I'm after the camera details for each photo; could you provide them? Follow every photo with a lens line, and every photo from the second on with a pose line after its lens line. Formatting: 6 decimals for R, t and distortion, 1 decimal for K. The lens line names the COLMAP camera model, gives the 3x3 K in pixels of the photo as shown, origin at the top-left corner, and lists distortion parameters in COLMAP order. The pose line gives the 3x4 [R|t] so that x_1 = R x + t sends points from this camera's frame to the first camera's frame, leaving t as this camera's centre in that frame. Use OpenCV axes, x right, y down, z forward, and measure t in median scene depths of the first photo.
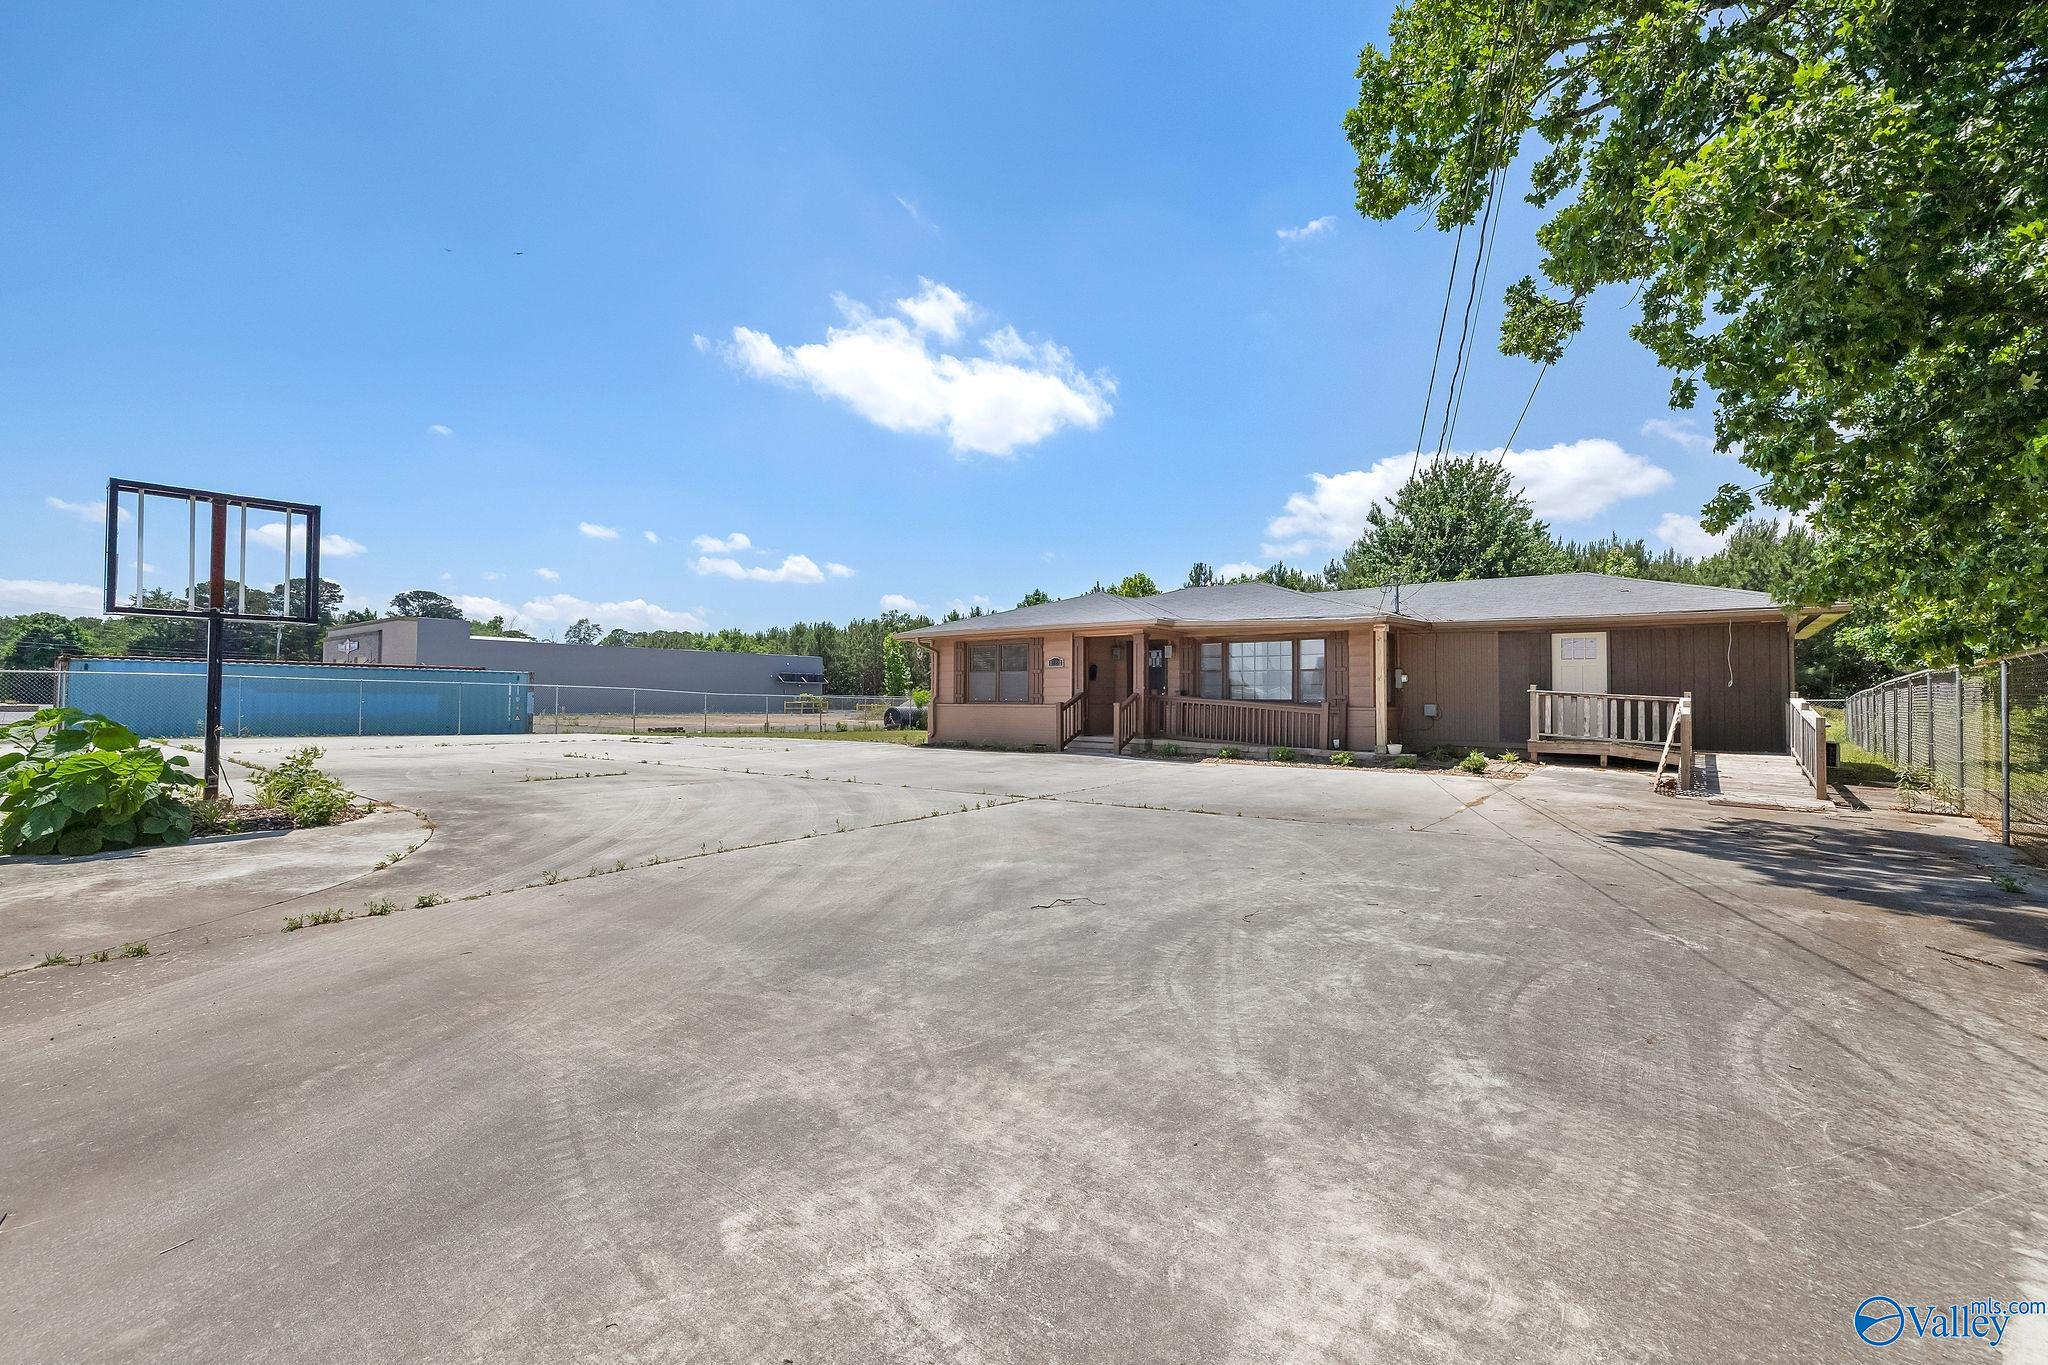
lens RADIAL K [[922.7, 0, 1024.0], [0, 922.7, 682.5], [0, 0, 1]] dist [-0.000292, -0.000014]
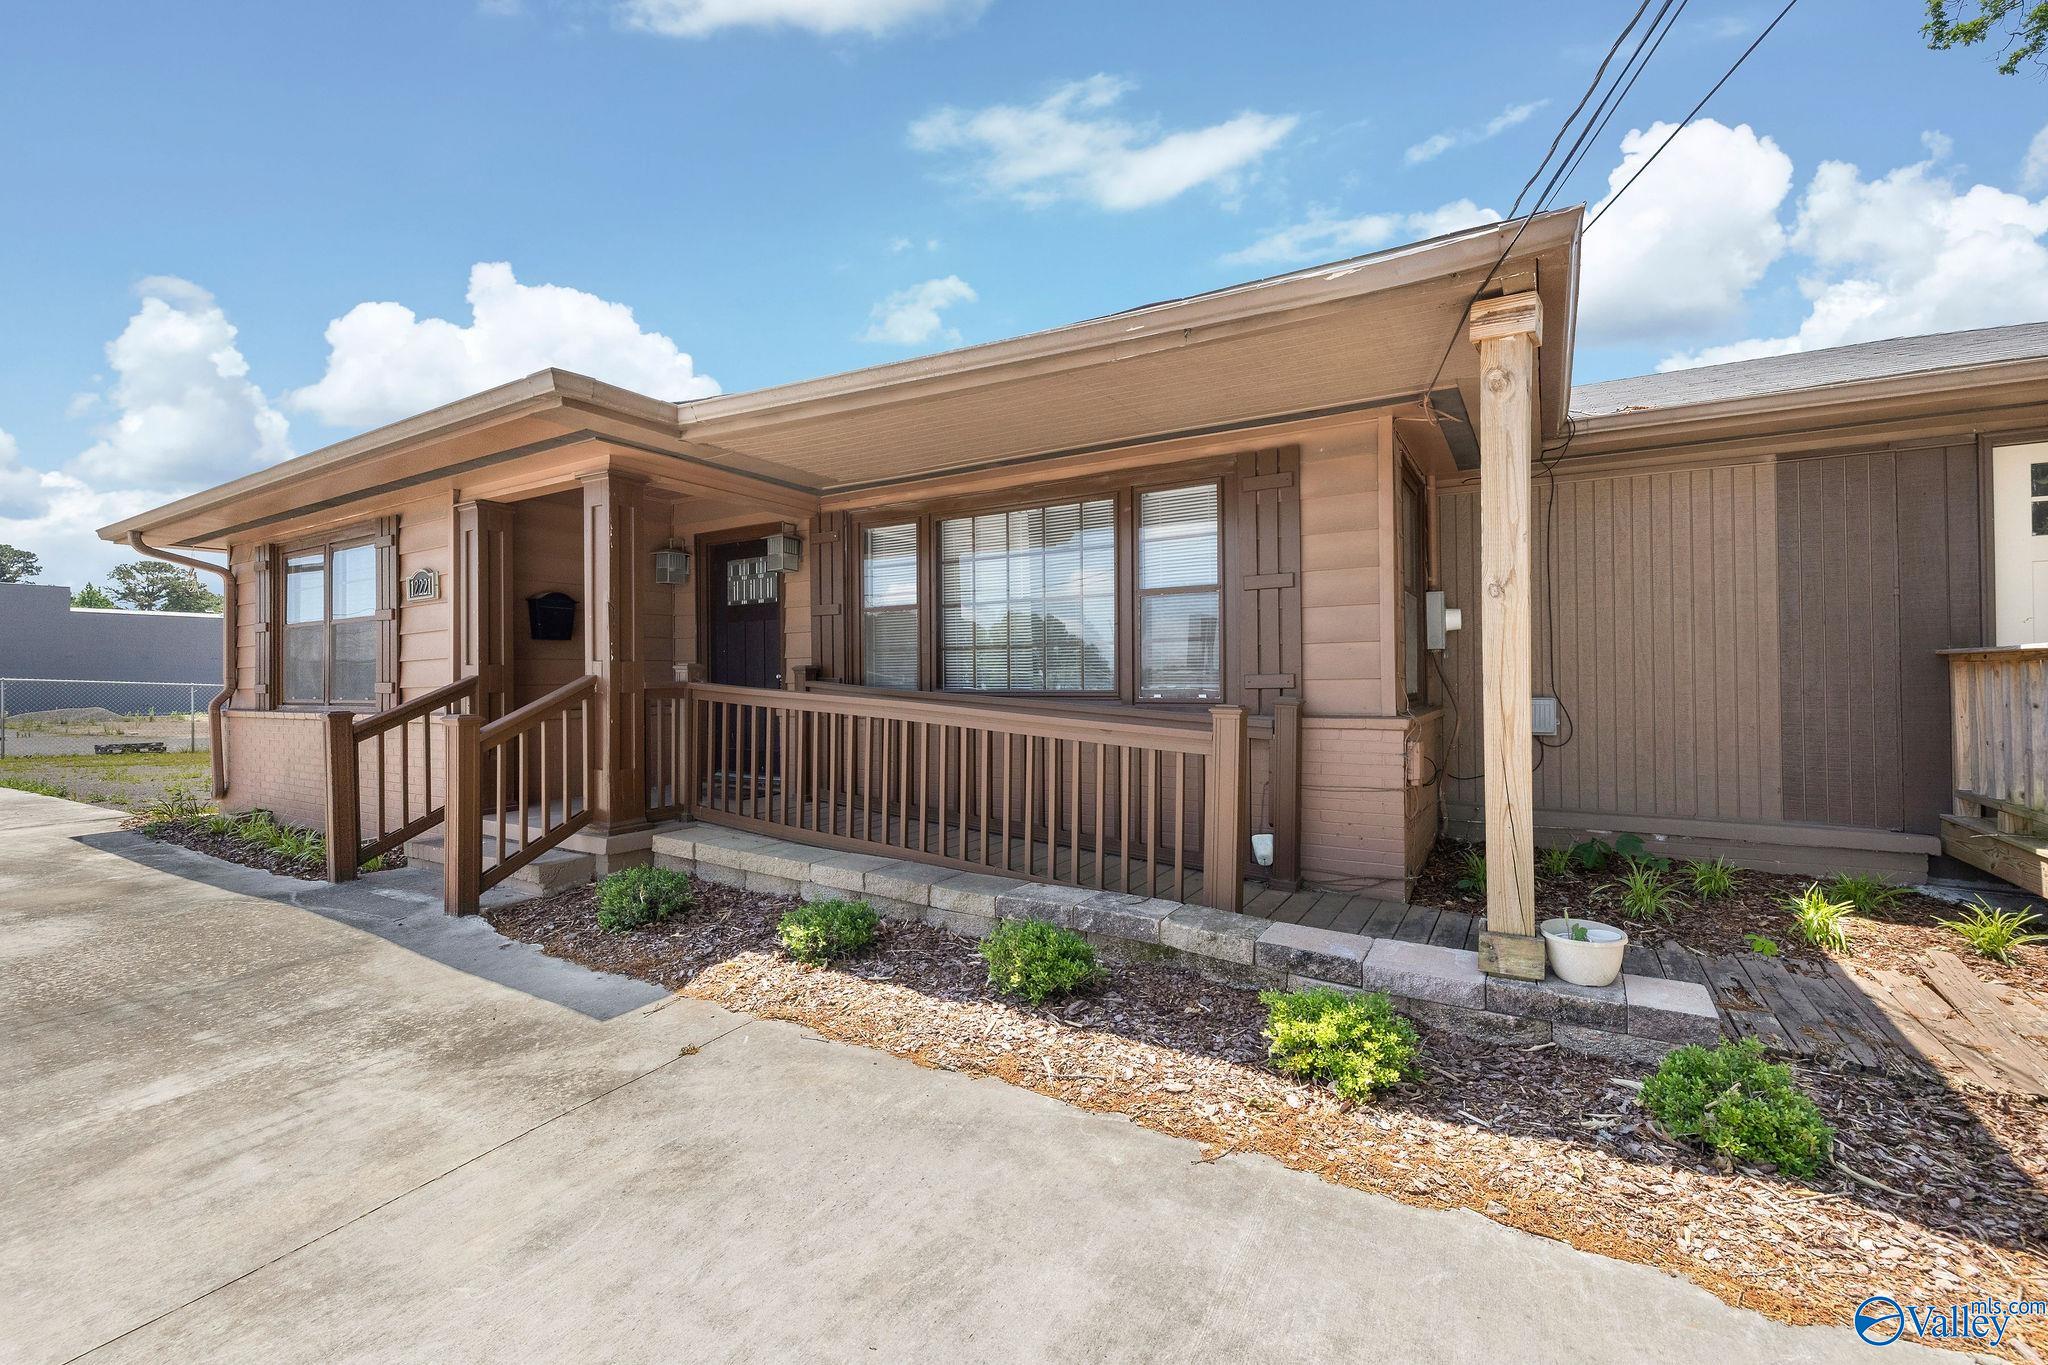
lens RADIAL K [[846.5, 0, 1024.0], [0, 846.5, 682.5], [0, 0, 1]] dist [0.000213, 0.000019]
pose [[0.993832, -0.019698, 0.109133, 0.226968], [0.016609, 0.999437, 0.029145, 0.006900], [-0.109645, -0.027152, 0.993600, 0.715204]]
